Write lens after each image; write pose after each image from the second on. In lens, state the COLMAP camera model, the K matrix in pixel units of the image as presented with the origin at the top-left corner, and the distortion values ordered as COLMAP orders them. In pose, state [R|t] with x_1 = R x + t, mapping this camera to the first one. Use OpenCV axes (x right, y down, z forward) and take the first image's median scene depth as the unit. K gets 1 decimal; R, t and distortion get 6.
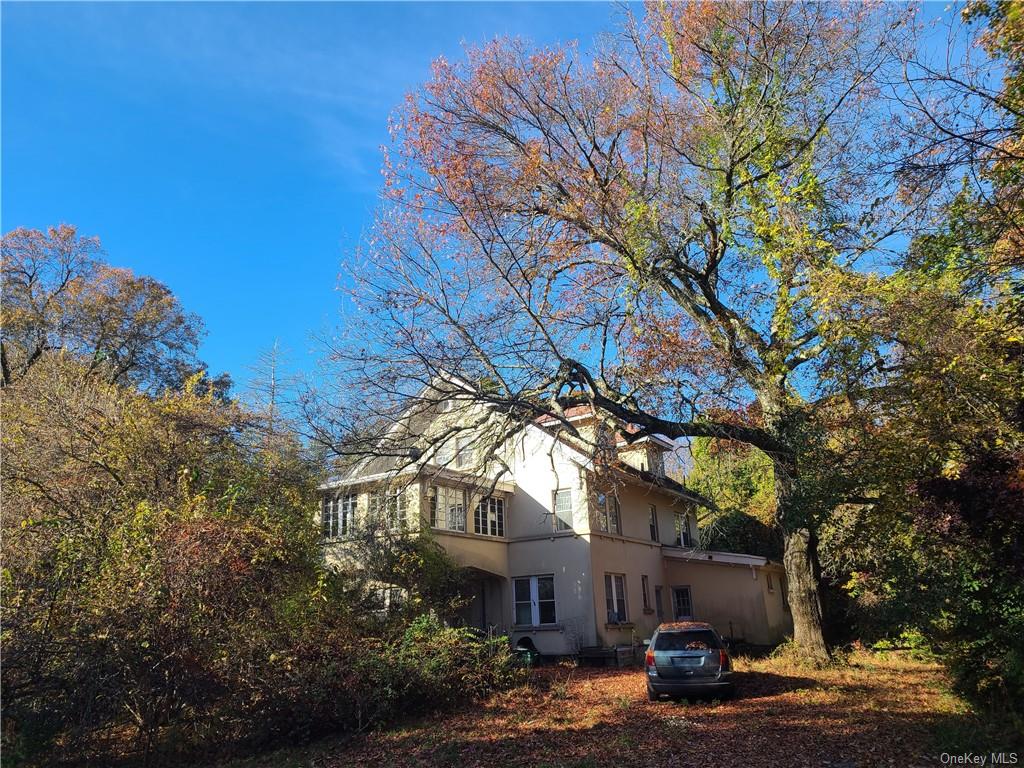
lens RADIAL K [[785.4, 0, 512.0], [0, 785.4, 384.0], [0, 0, 1]] dist [-0.003219, -0.000397]
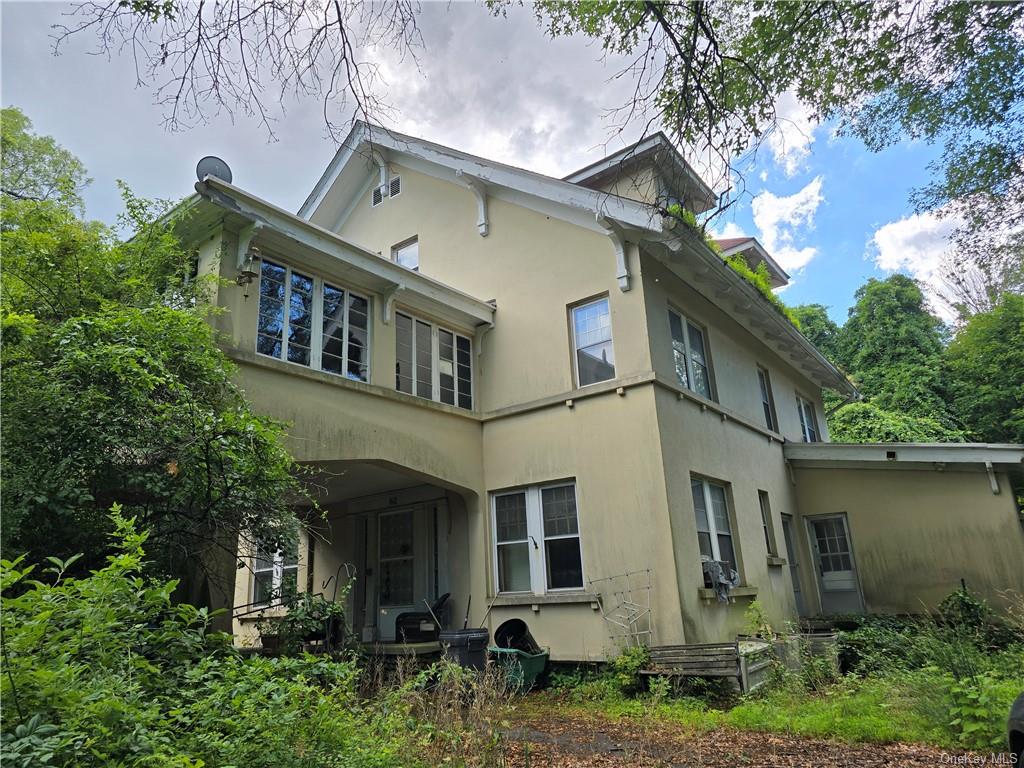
lens RADIAL K [[672.4, 0, 513.1], [0, 672.4, 388.4], [0, 0, 1]] dist [0.049970, -0.042365]
pose [[0.995995, -0.038423, -0.080735, 0.049493], [0.039776, 0.999093, 0.015212, 0.178766], [0.080077, -0.018362, 0.996619, 0.598663]]
